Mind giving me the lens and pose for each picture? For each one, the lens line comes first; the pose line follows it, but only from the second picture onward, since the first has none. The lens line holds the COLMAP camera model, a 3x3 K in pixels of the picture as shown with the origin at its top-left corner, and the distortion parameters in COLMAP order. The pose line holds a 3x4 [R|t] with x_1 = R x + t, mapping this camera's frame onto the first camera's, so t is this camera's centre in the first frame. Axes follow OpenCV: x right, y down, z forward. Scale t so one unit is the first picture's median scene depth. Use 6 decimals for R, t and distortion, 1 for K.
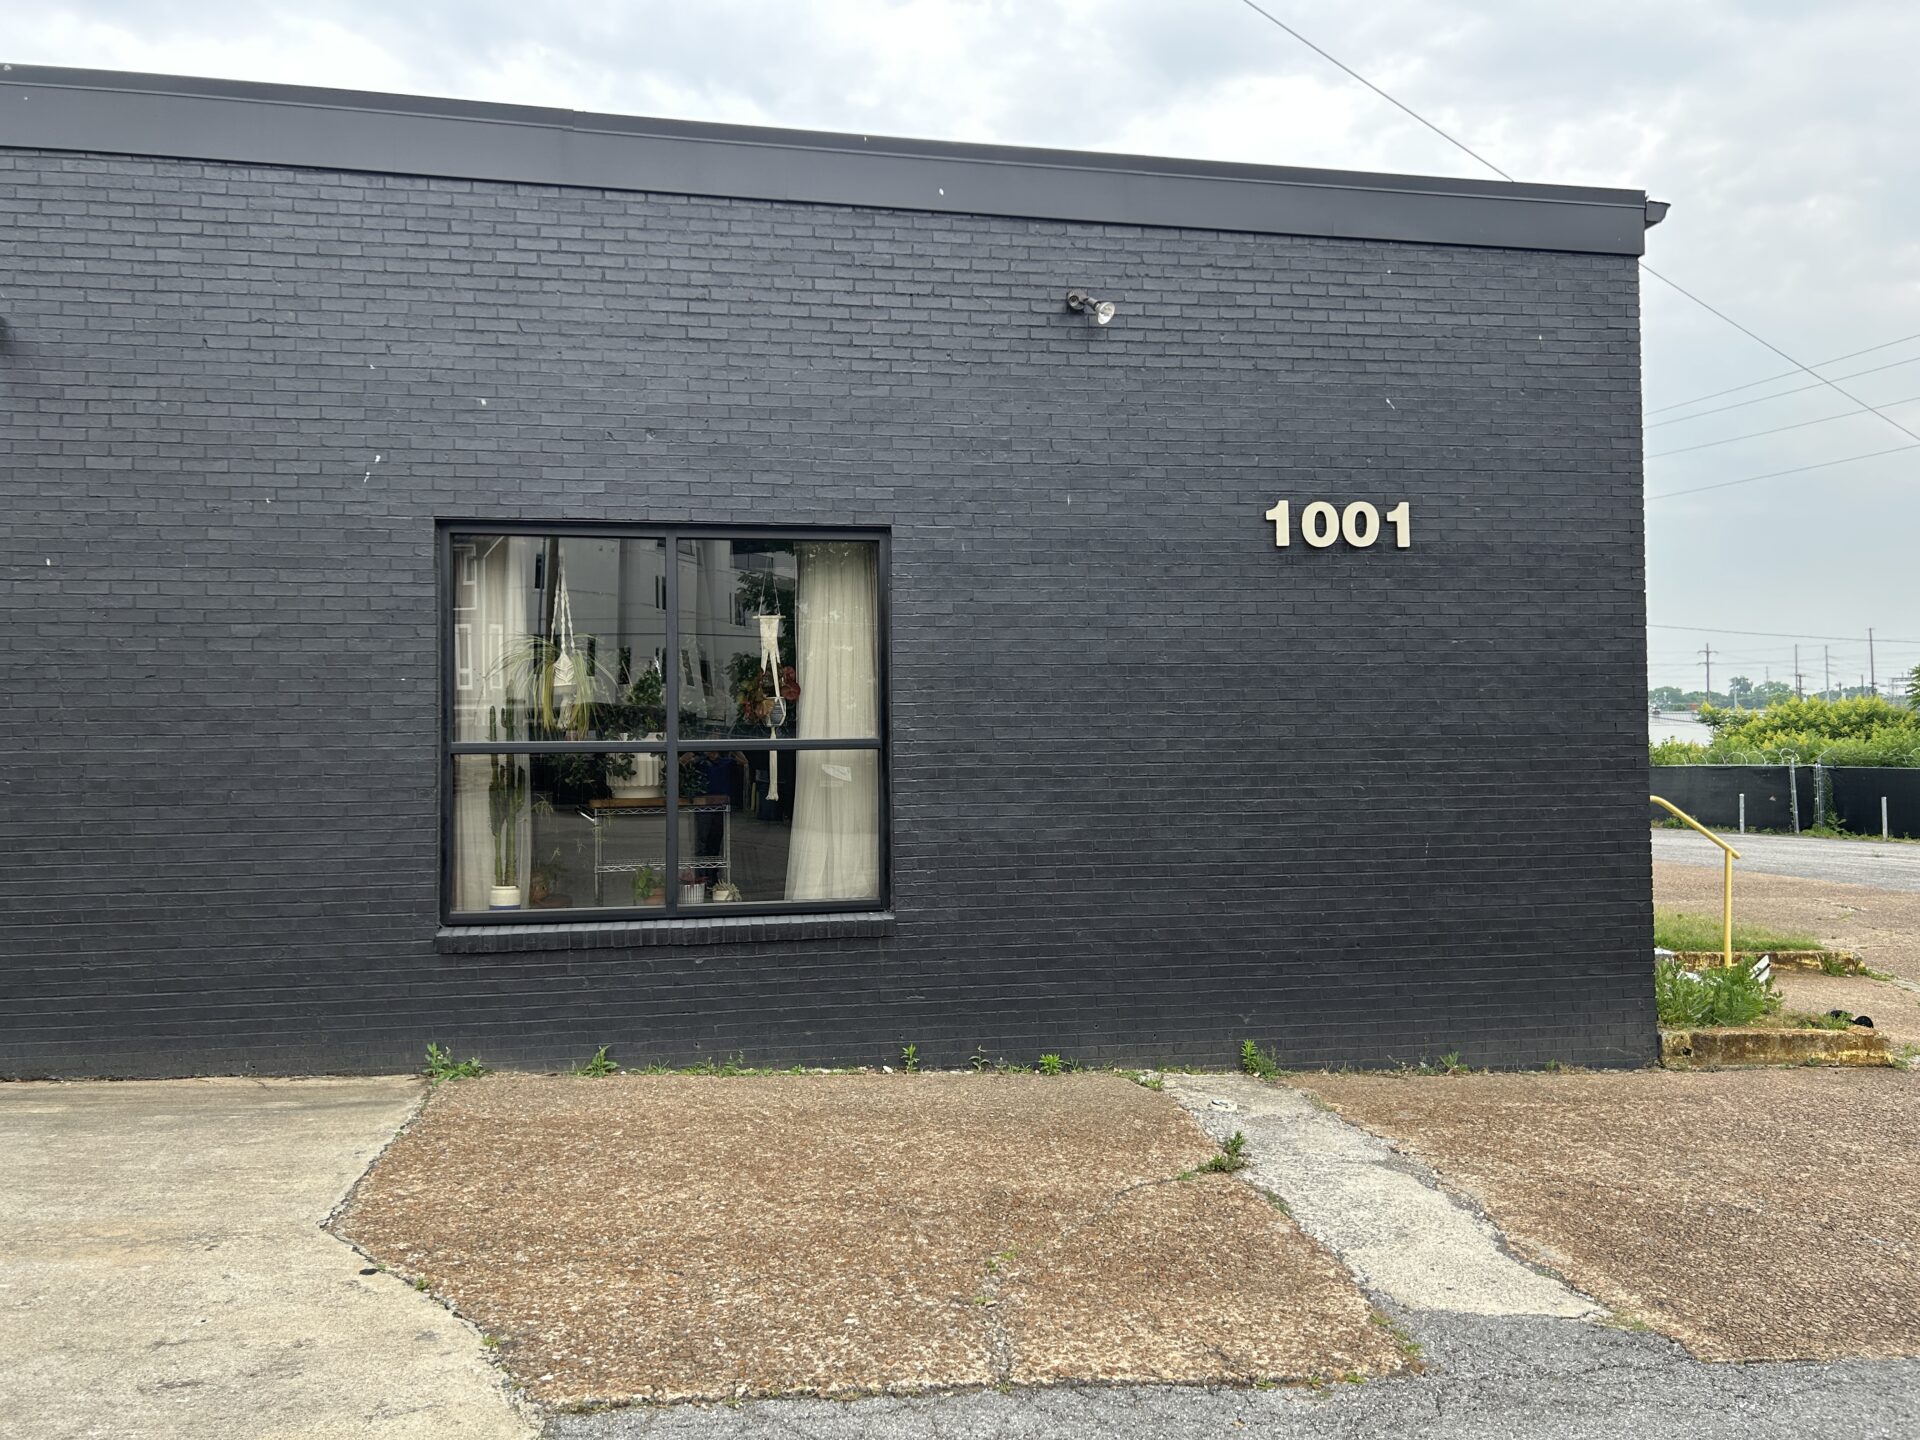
lens RADIAL K [[1455.9, 0, 960.1], [0, 1455.9, 715.6], [0, 0, 1]] dist [0.039485, -0.035486]
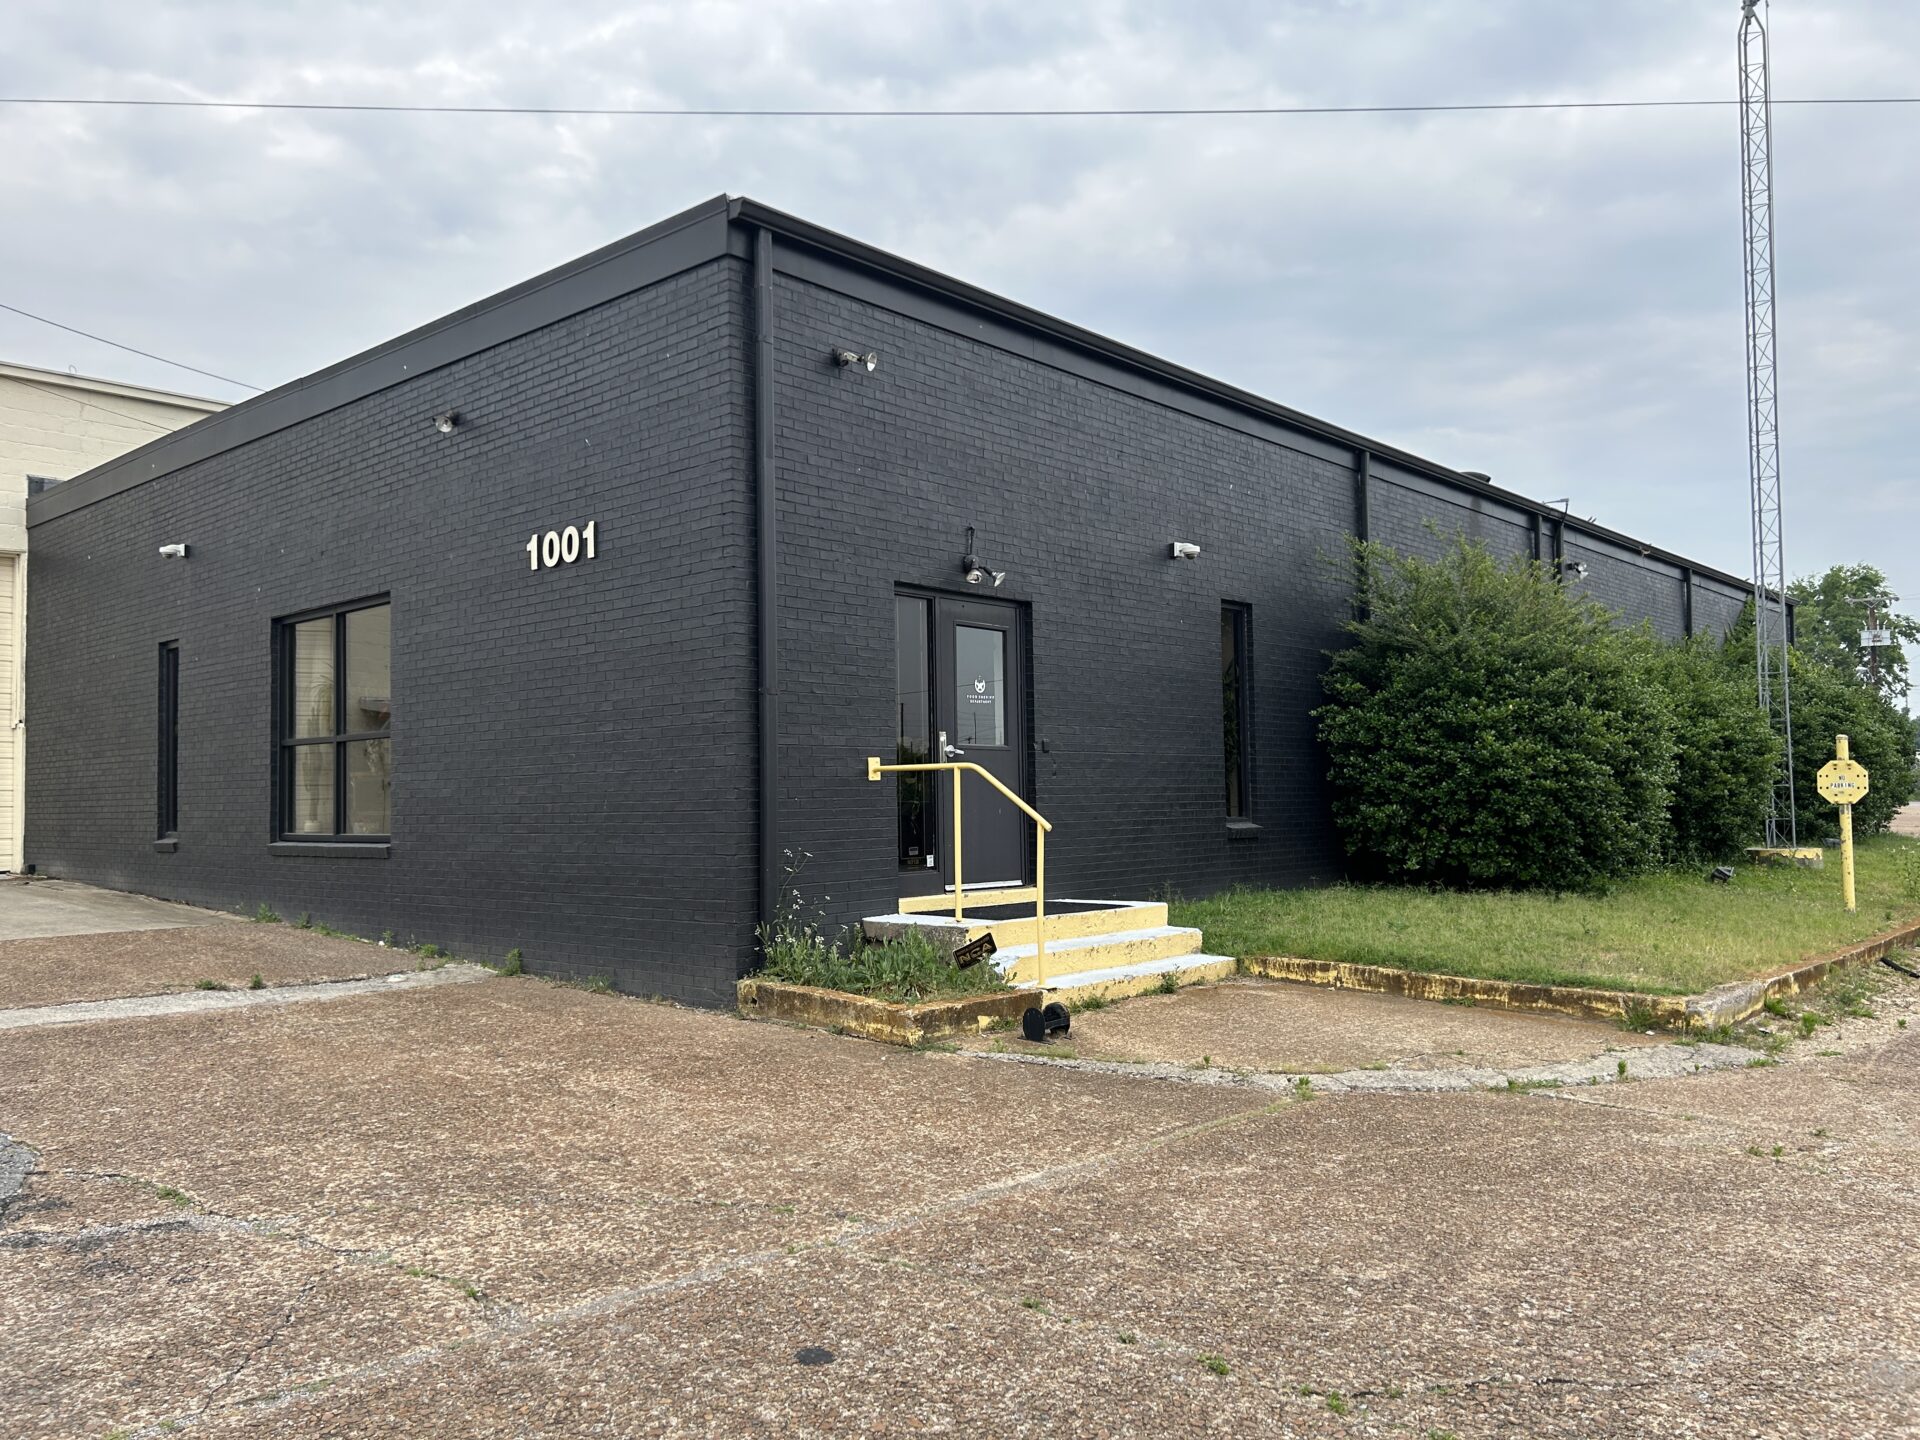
lens RADIAL K [[1455.9, 0, 958.9], [0, 1455.9, 726.0], [0, 0, 1]] dist [0.039485, -0.035486]
pose [[0.617282, -0.037446, -0.785850, 1.445171], [0.024868, 0.999296, -0.028083, 0.067329], [0.786349, -0.002207, 0.617779, 0.484809]]
